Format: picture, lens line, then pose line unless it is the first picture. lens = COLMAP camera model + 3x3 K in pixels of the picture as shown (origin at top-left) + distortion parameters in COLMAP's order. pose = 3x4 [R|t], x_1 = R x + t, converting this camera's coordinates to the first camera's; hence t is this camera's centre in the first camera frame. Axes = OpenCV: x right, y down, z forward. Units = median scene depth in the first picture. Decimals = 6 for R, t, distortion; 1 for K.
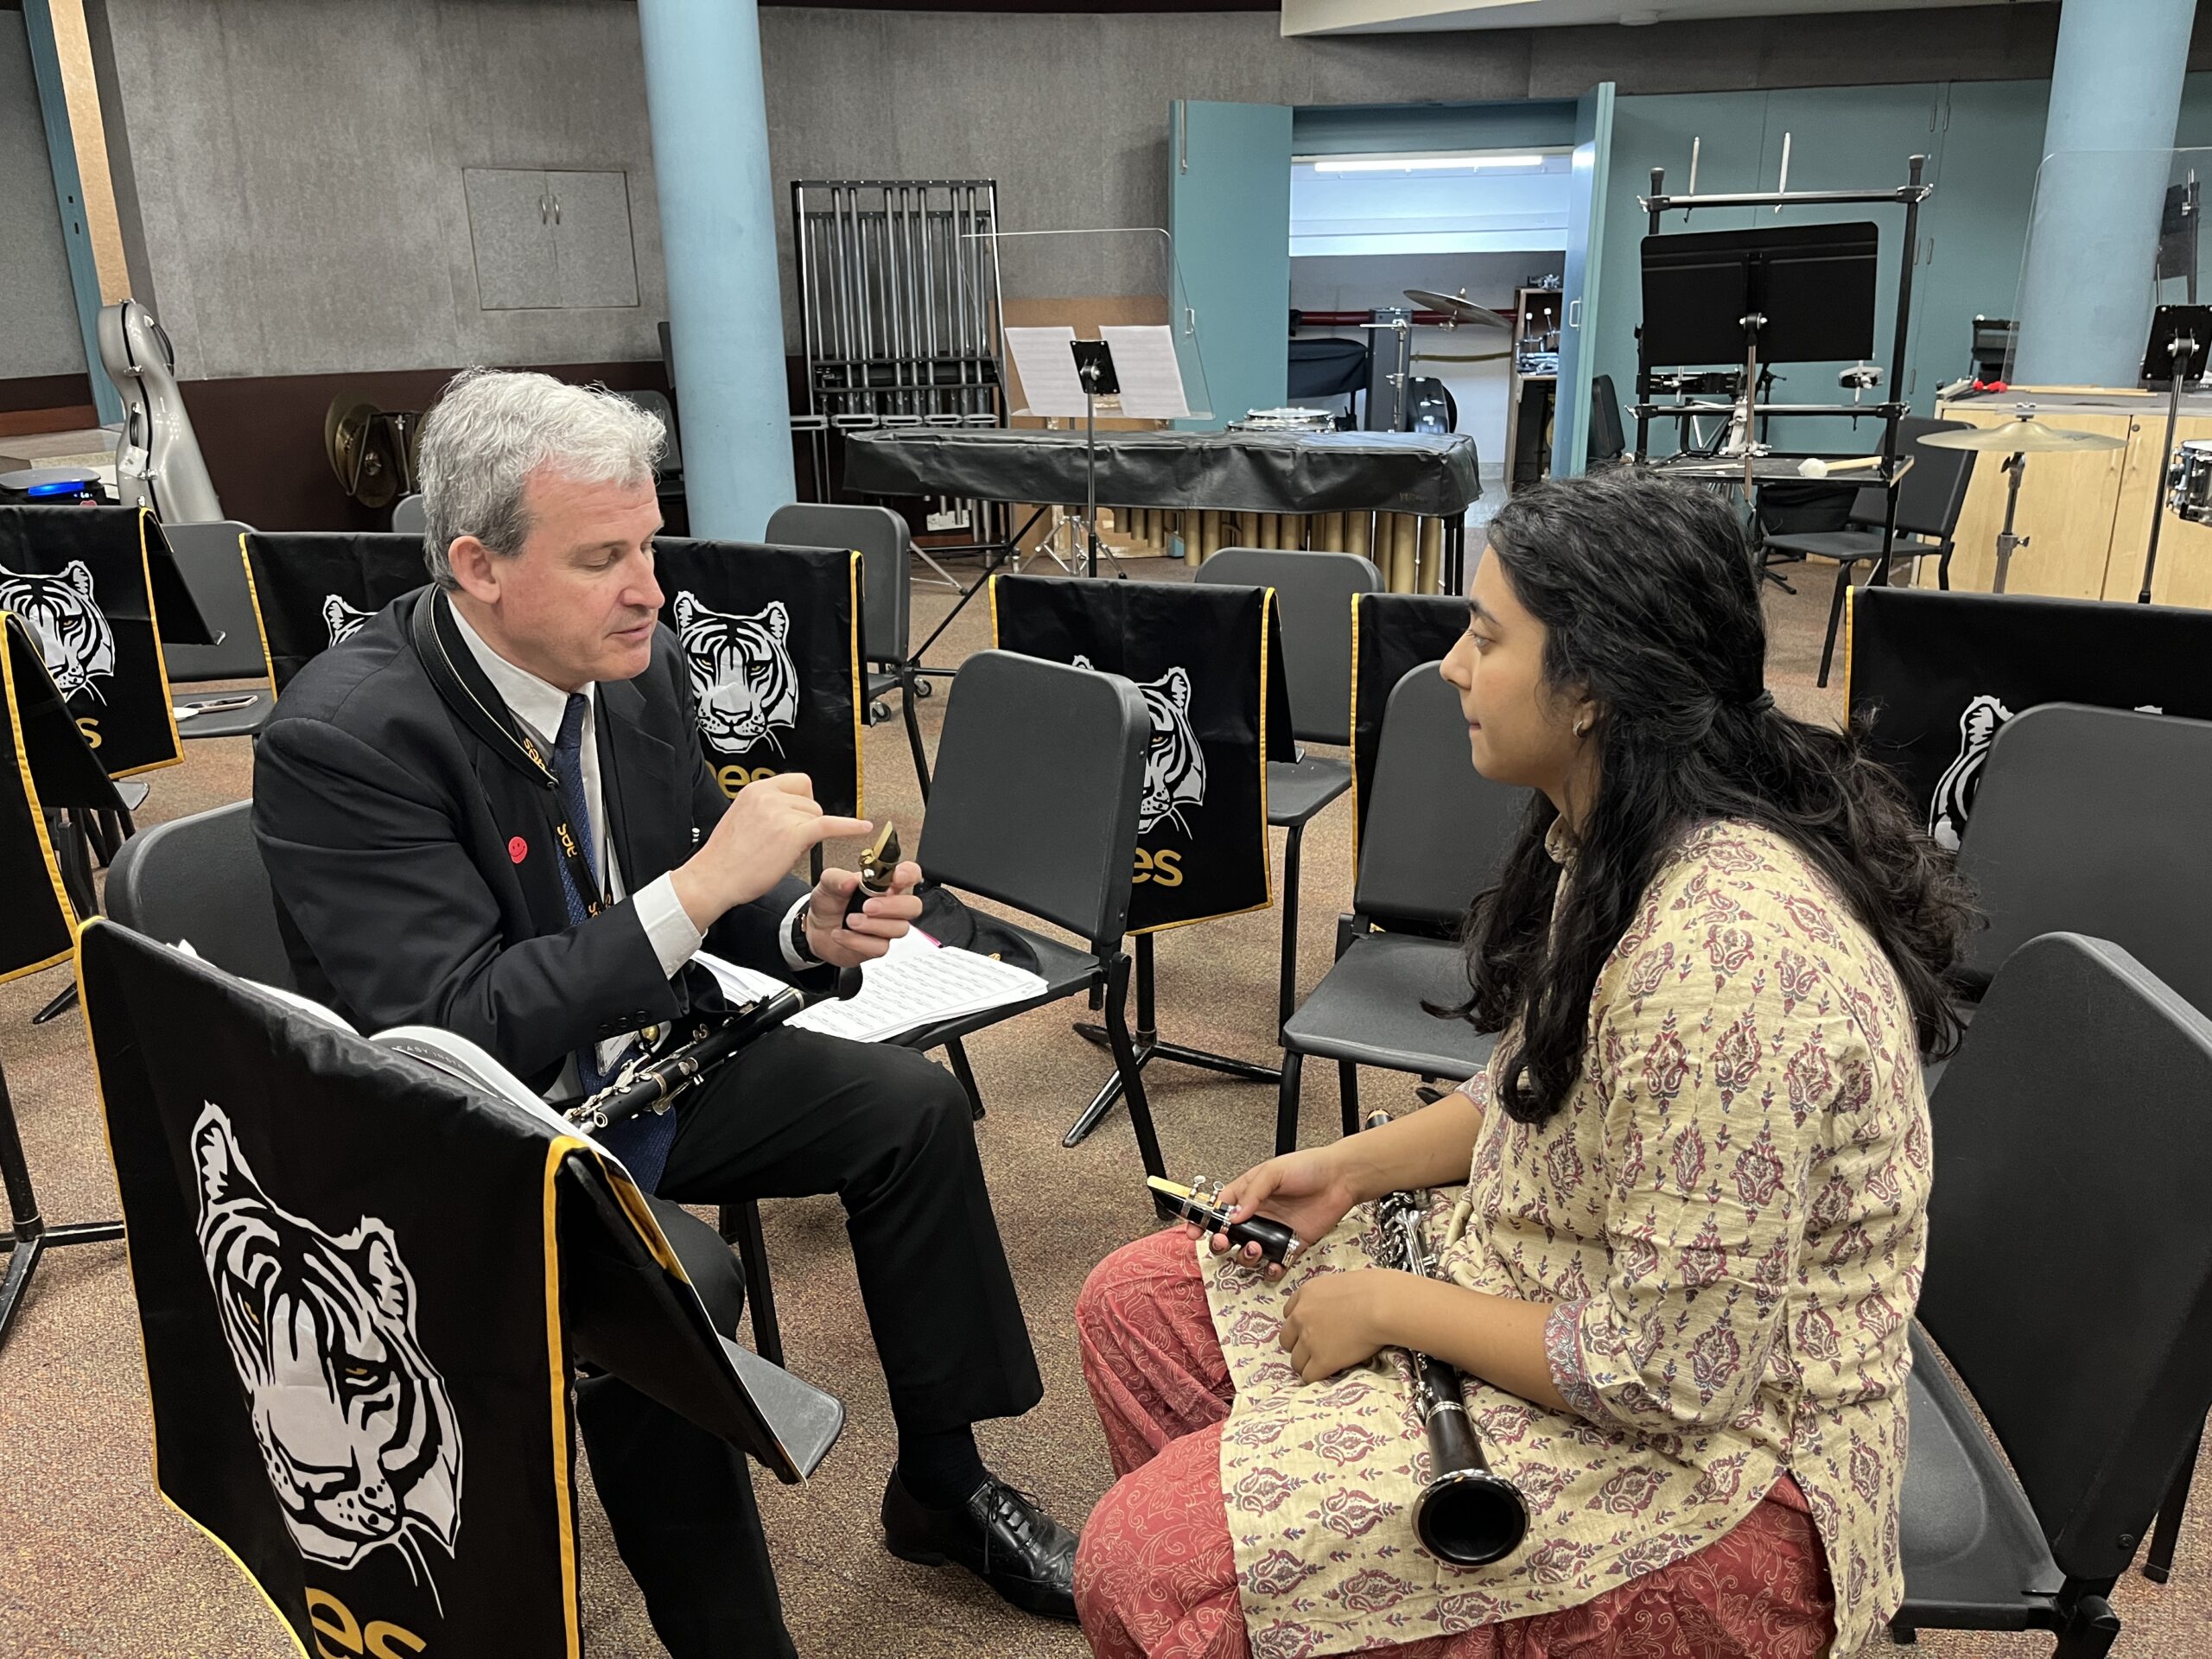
lens RADIAL K [[1803.7, 0, 1106.0], [0, 1803.7, 829.5], [0, 0, 1]] dist [0.020744, -0.004869]
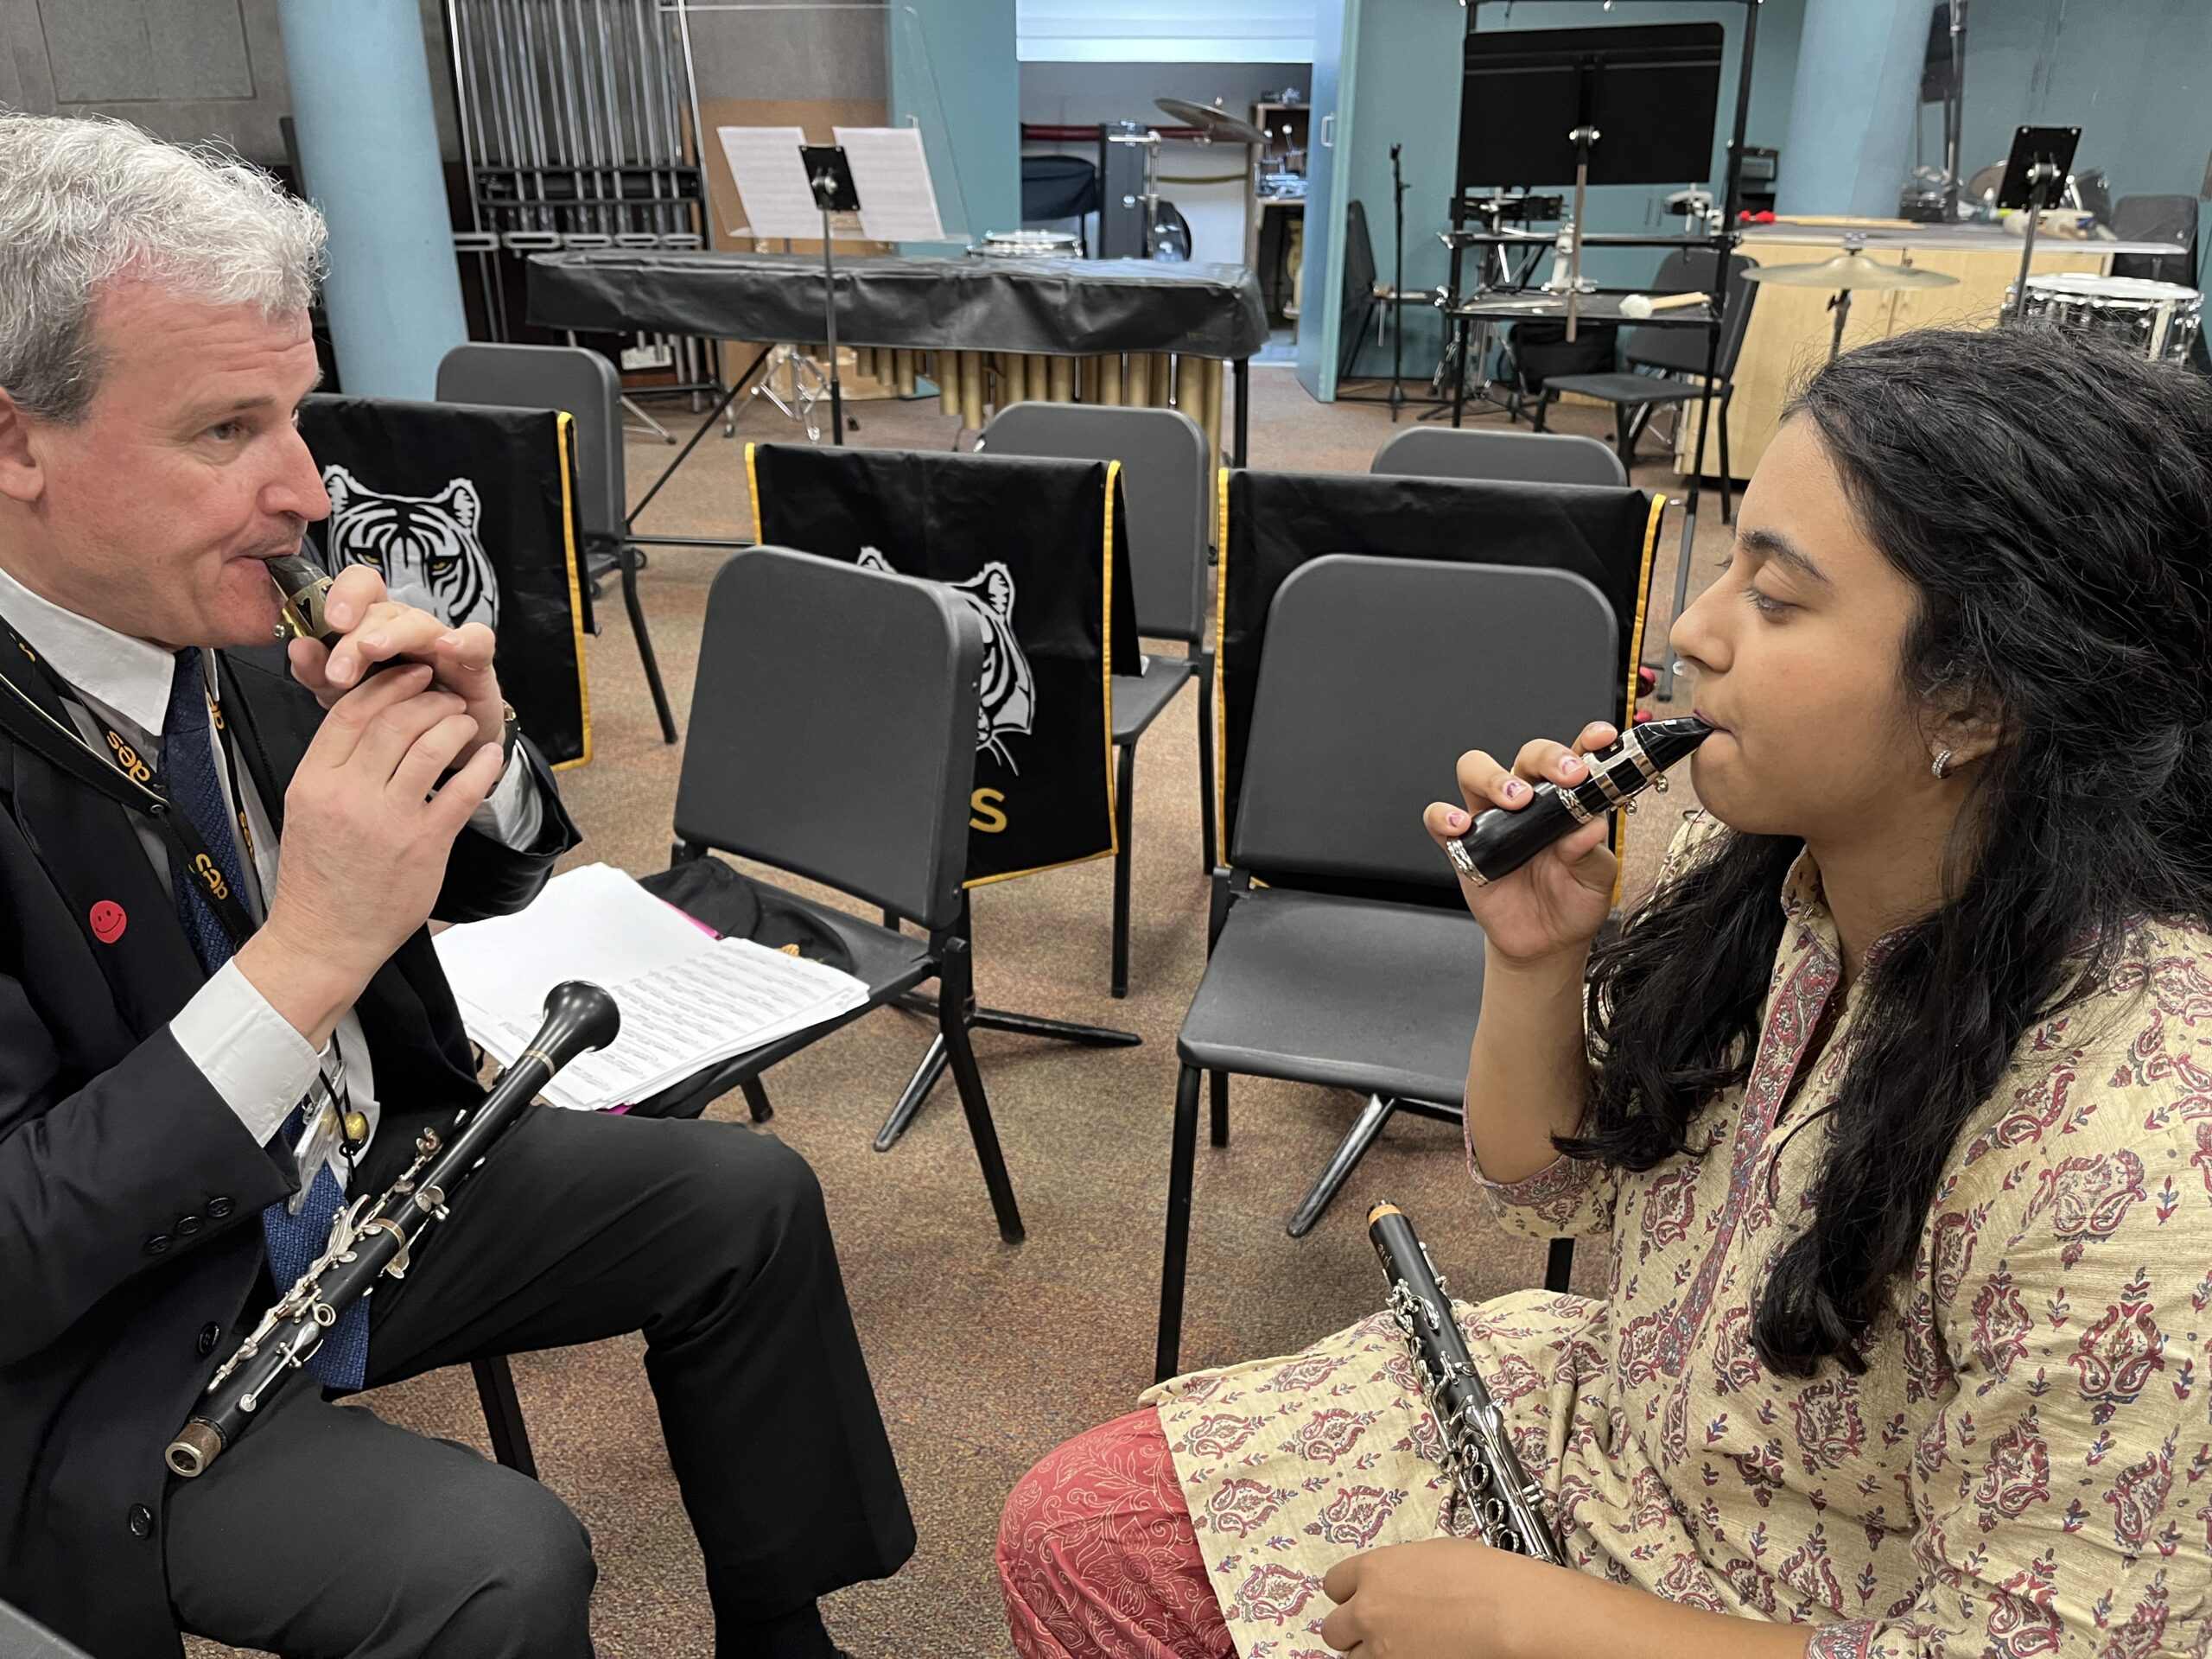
lens RADIAL K [[1803.7, 0, 1106.0], [0, 1803.7, 829.5], [0, 0, 1]] dist [0.020744, -0.004869]
pose [[0.986136, -0.041790, 0.160590, -0.029309], [0.027238, 0.995407, 0.091774, -0.028618], [-0.163688, -0.086127, 0.982745, 0.128752]]
